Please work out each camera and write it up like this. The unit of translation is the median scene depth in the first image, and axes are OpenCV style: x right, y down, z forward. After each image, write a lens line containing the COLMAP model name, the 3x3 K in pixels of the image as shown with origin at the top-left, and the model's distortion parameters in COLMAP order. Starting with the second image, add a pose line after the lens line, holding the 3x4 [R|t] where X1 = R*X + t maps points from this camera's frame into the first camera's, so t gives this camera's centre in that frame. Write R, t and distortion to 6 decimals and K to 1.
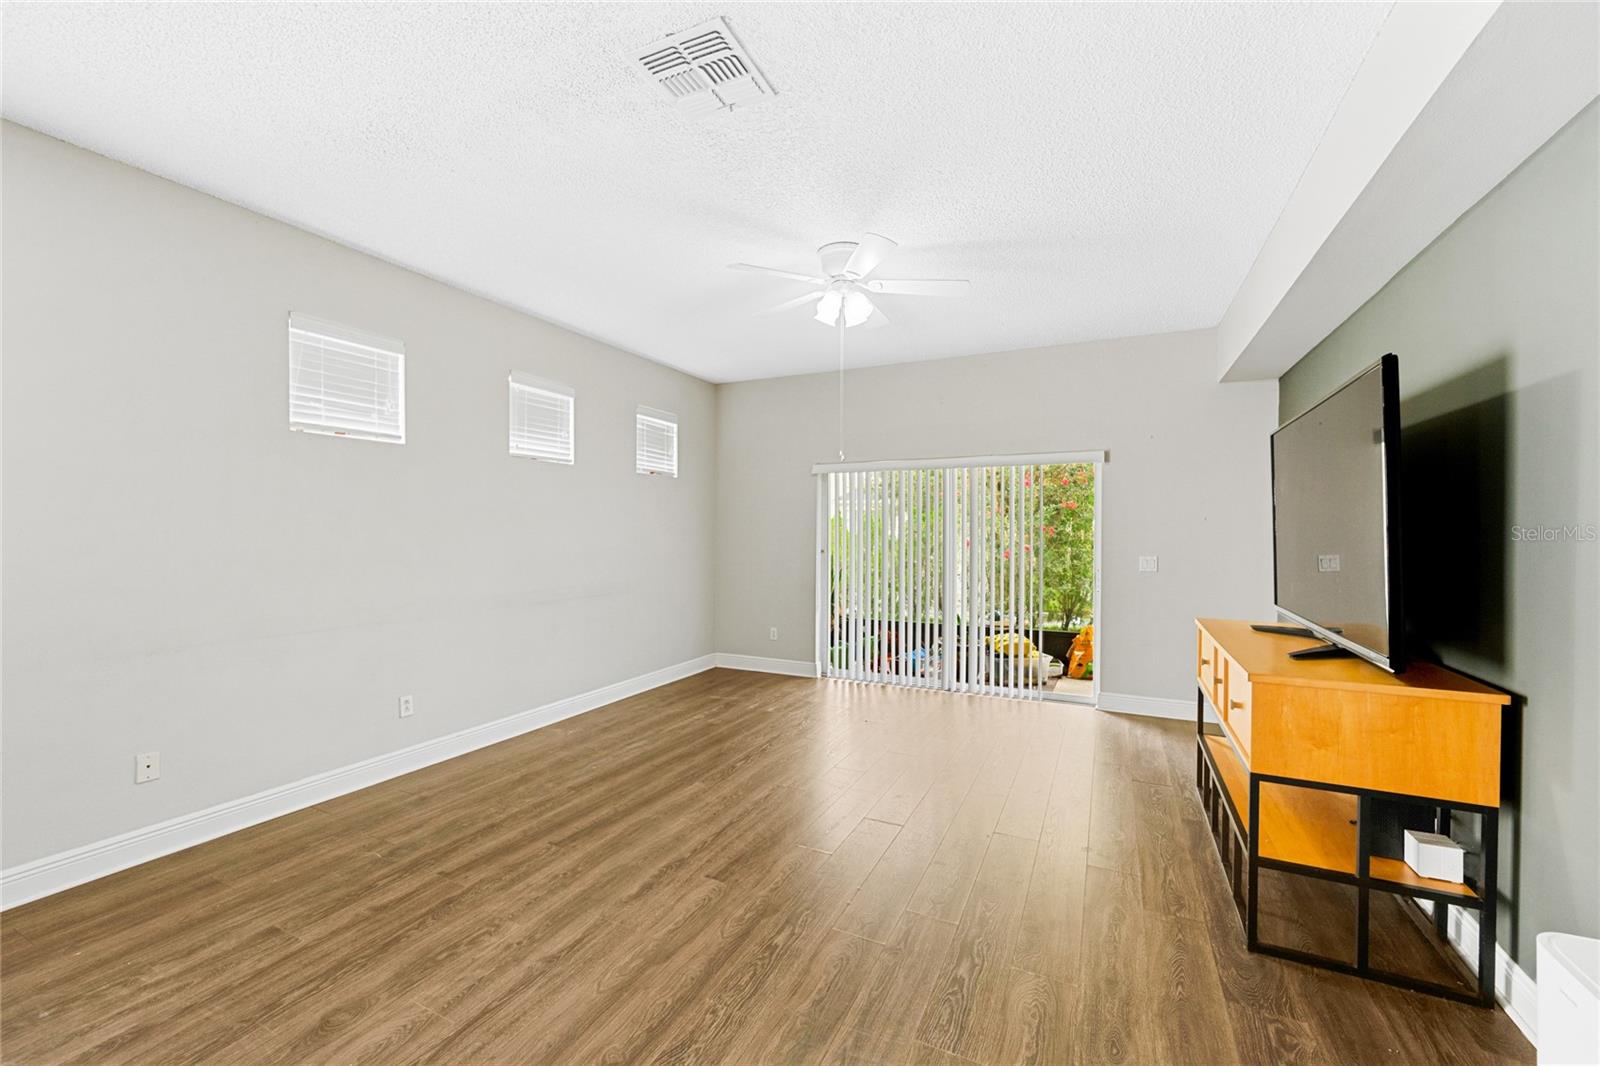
lens RADIAL K [[633.9, 0, 812.2], [0, 633.9, 537.0], [0, 0, 1]] dist [-0.001908, -0.000227]
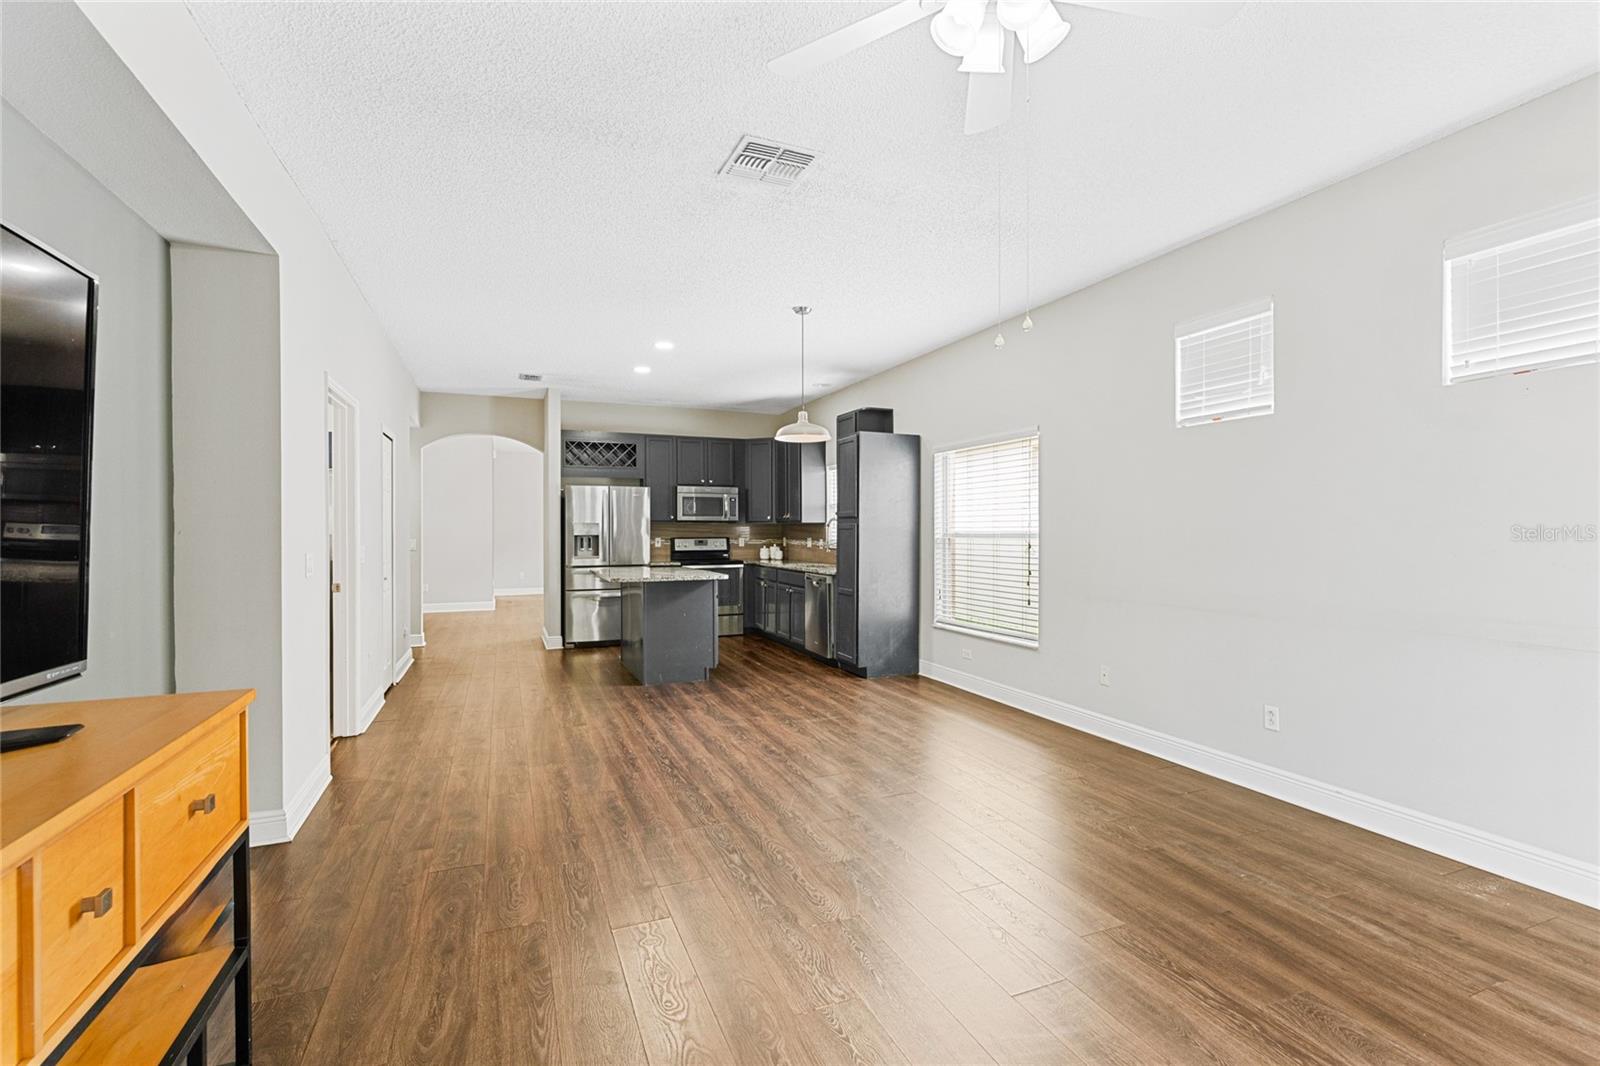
lens RADIAL K [[713.6, 0, 800.0], [0, 713.6, 533.0], [0, 0, 1]] dist [0.000818, 0.000094]
pose [[-0.670451, 0.002970, -0.741948, 0.522799], [-0.003860, 0.999964, 0.007491, 0.011656], [0.741944, 0.007886, -0.670415, 1.210083]]
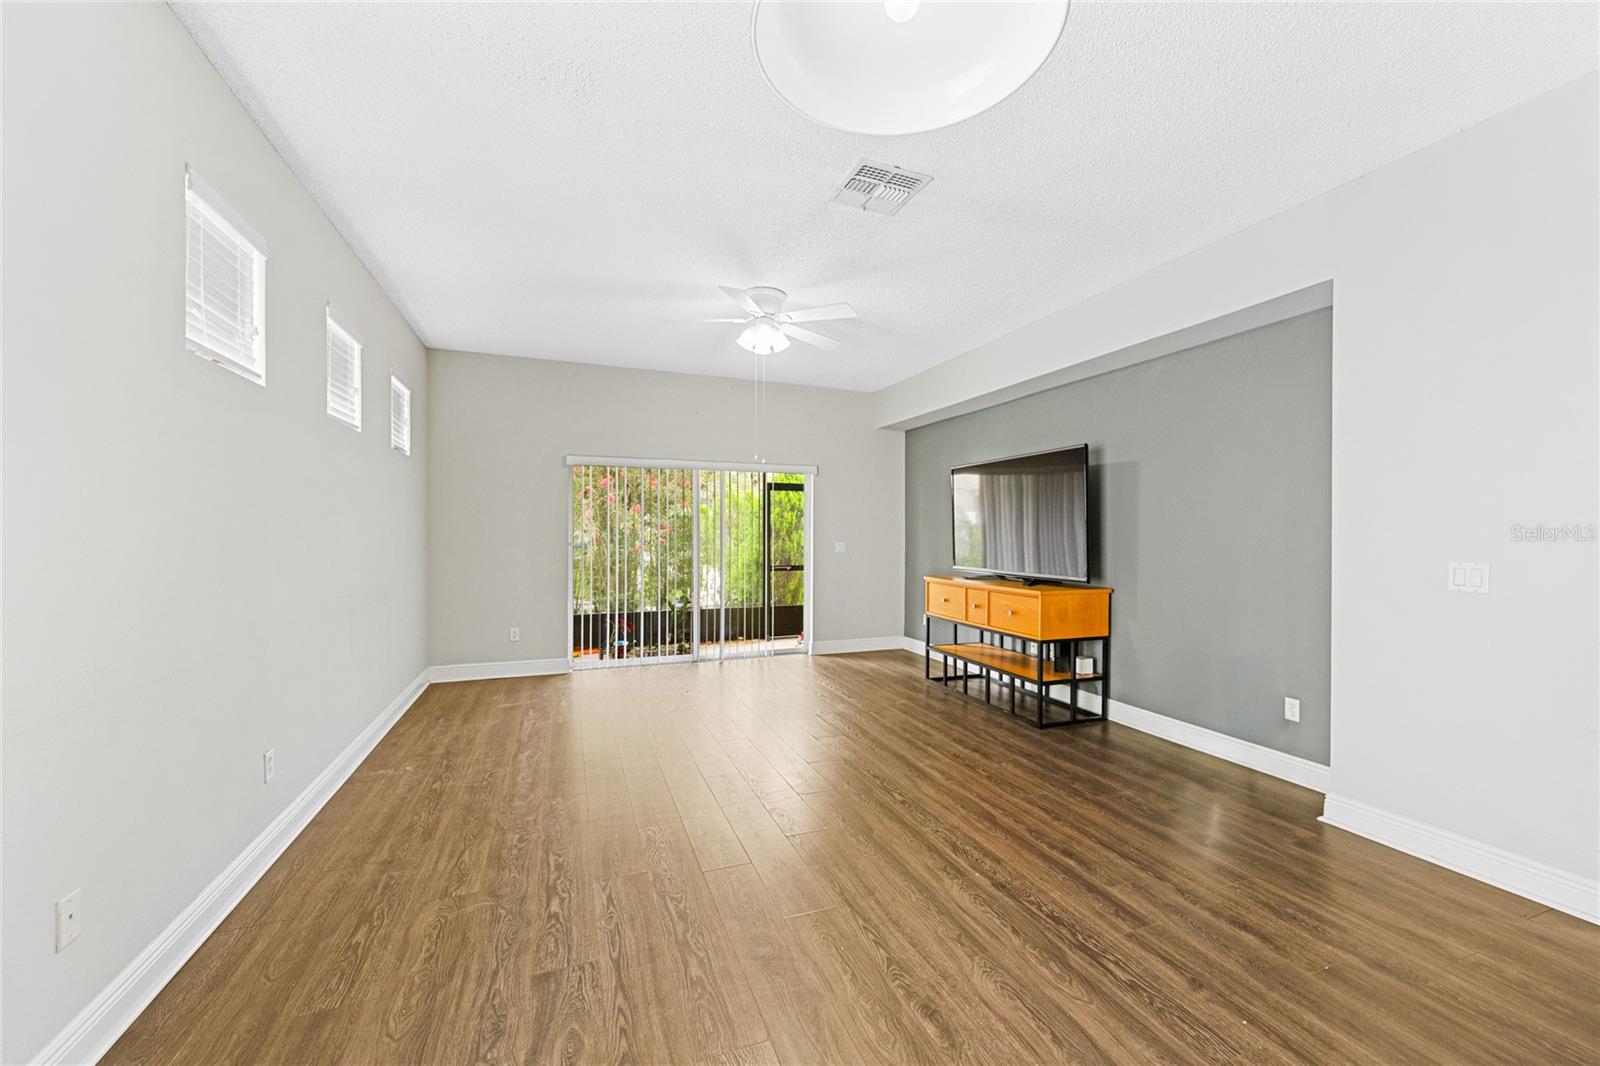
lens RADIAL K [[633.9, 0, 812.2], [0, 633.9, 537.0], [0, 0, 1]] dist [-0.001908, -0.000227]
pose [[0.679370, -0.005672, 0.733774, -0.767610], [0.004930, 0.999983, 0.003165, 0.017562], [-0.733780, 0.001468, 0.679386, 0.094062]]
